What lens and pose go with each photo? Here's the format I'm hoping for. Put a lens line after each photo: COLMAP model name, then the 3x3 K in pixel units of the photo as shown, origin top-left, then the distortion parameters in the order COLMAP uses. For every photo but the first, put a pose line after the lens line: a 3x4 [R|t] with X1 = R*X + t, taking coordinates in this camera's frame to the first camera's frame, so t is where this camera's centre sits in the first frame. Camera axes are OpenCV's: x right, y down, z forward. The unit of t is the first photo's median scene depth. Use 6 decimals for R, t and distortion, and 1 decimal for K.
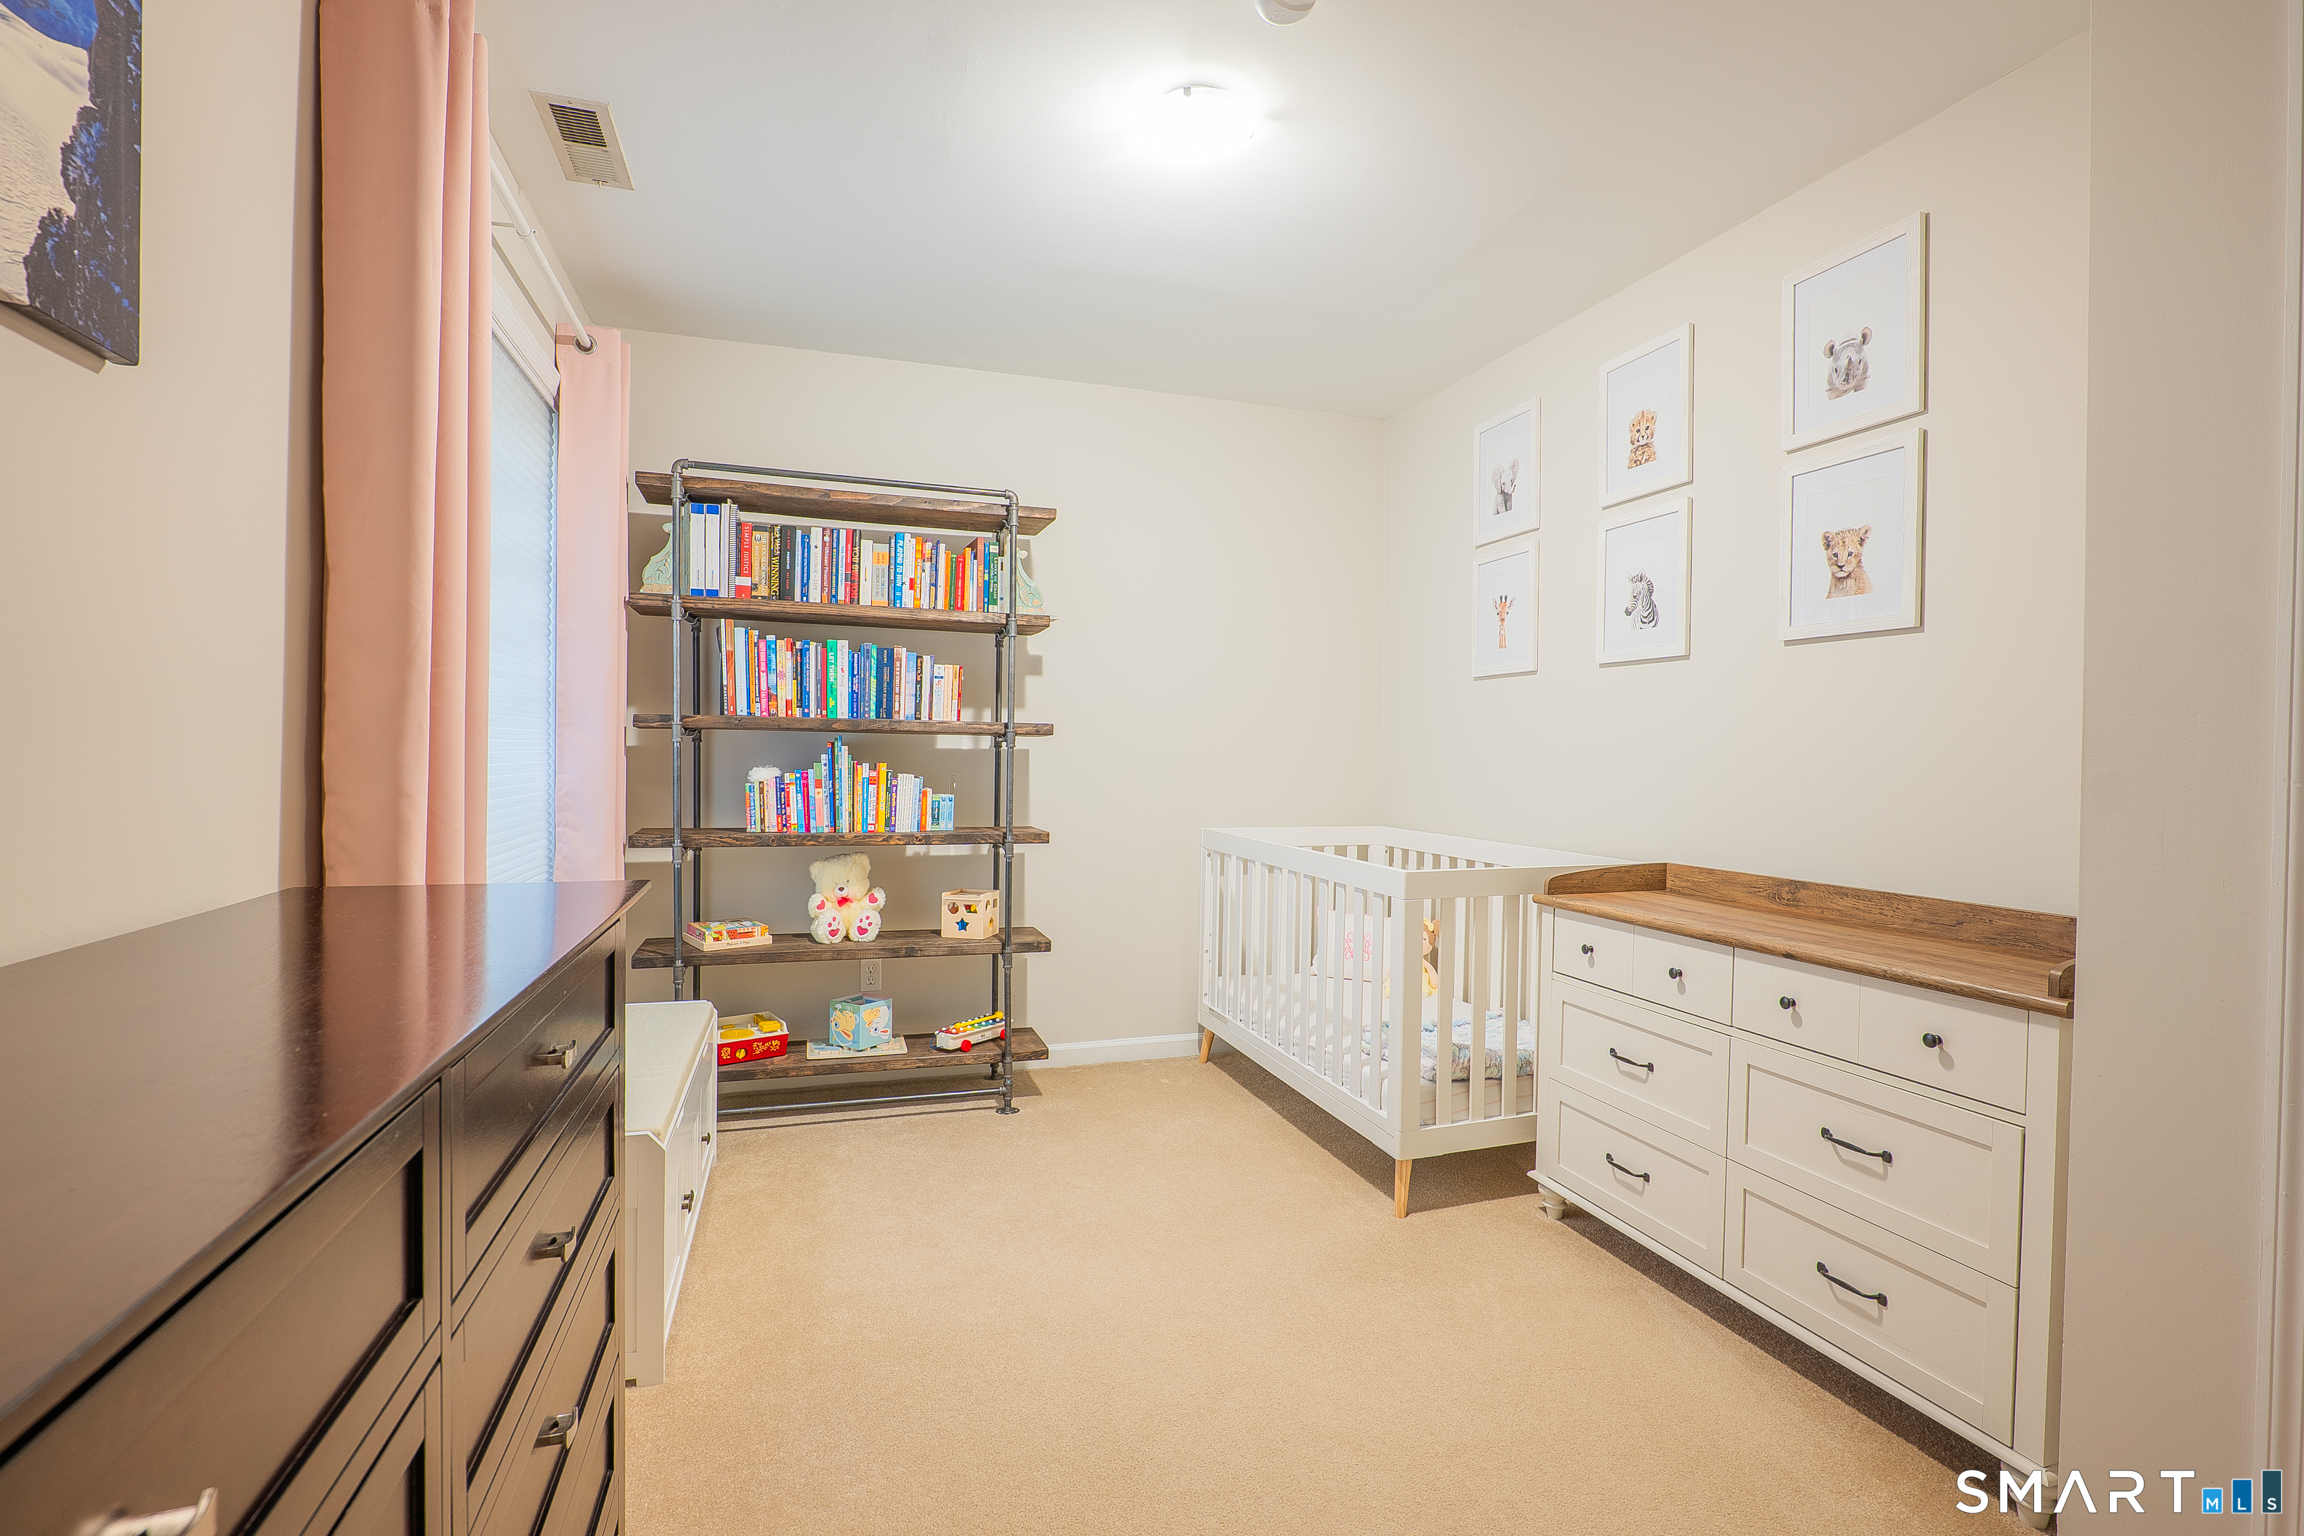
lens RADIAL K [[1071.2, 0, 1155.6], [0, 1071.2, 760.6], [0, 0, 1]] dist [-0.025133, 0.005958]
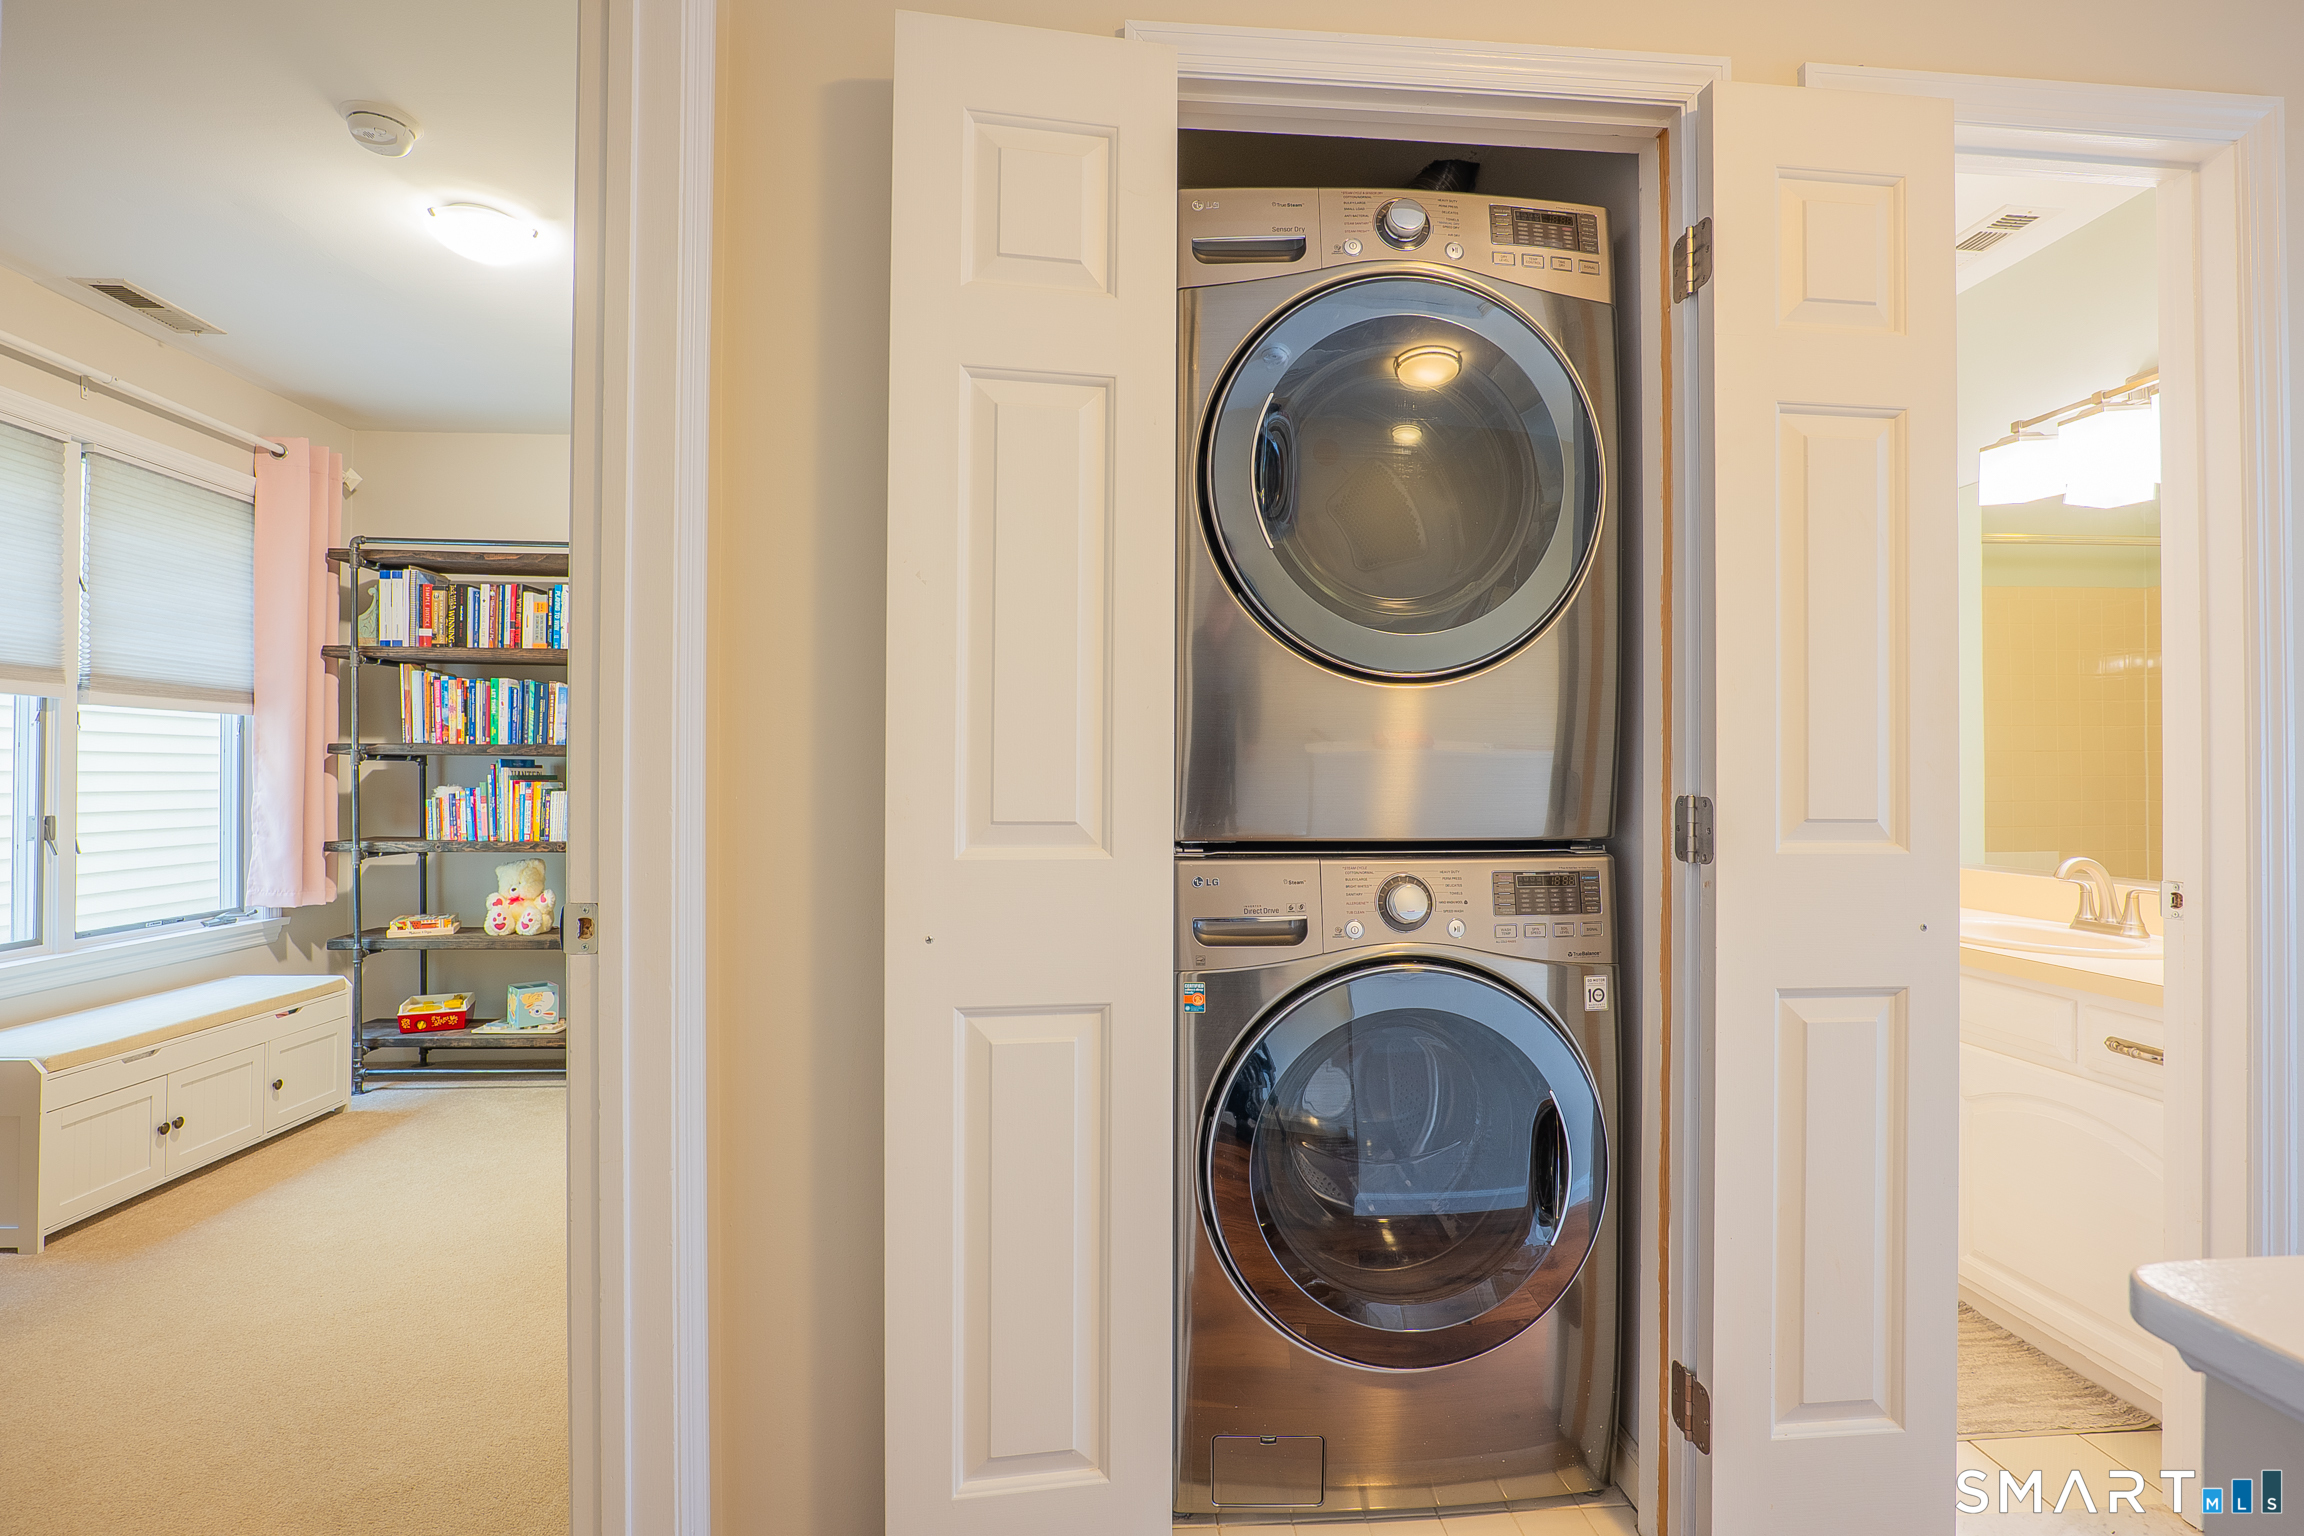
lens RADIAL K [[1071.2, 0, 1169.5], [0, 1071.2, 762.2], [0, 0, 1]] dist [-0.025133, 0.005958]
pose [[0.968584, -0.012362, -0.248381, 0.724063], [0.006841, 0.999710, -0.023078, 0.012551], [0.248594, 0.020654, 0.968387, 0.049590]]
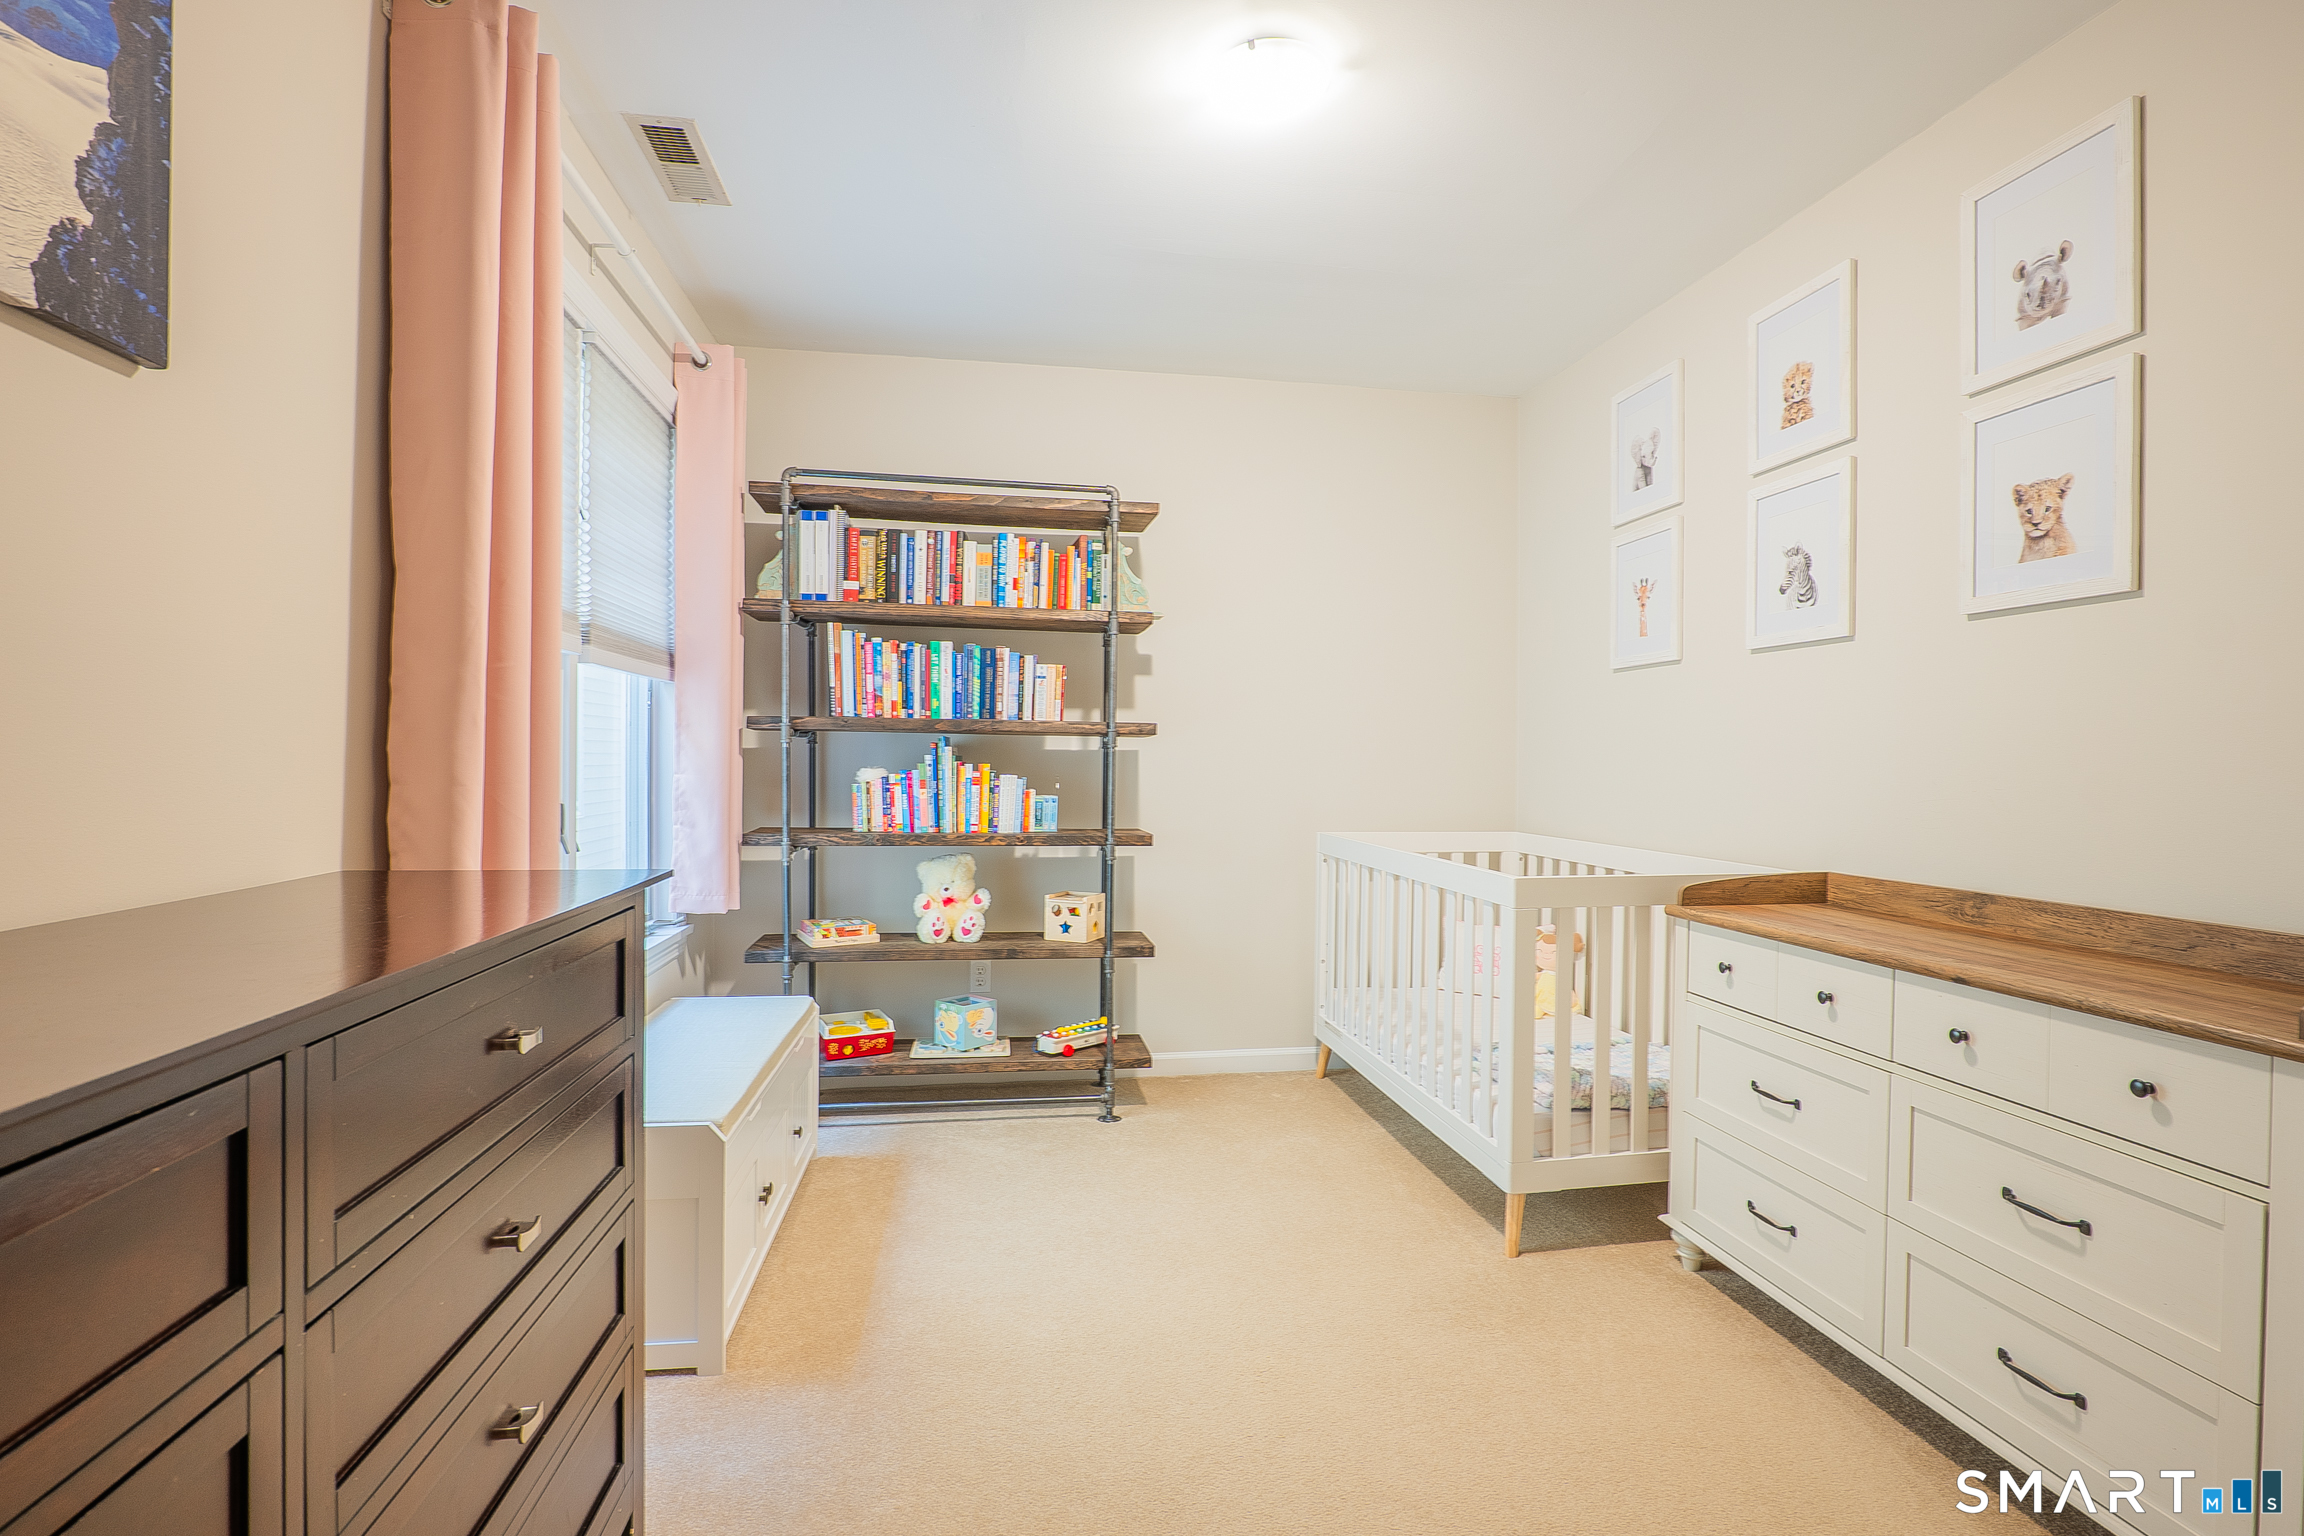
lens RADIAL K [[1071.2, 0, 1146.9], [0, 1071.2, 760.4], [0, 0, 1]] dist [-0.025133, 0.005958]
pose [[0.987295, -0.003095, -0.158871, 0.054198], [0.001655, 0.999956, -0.009193, 0.009049], [0.158892, 0.008813, 0.987257, 0.038297]]
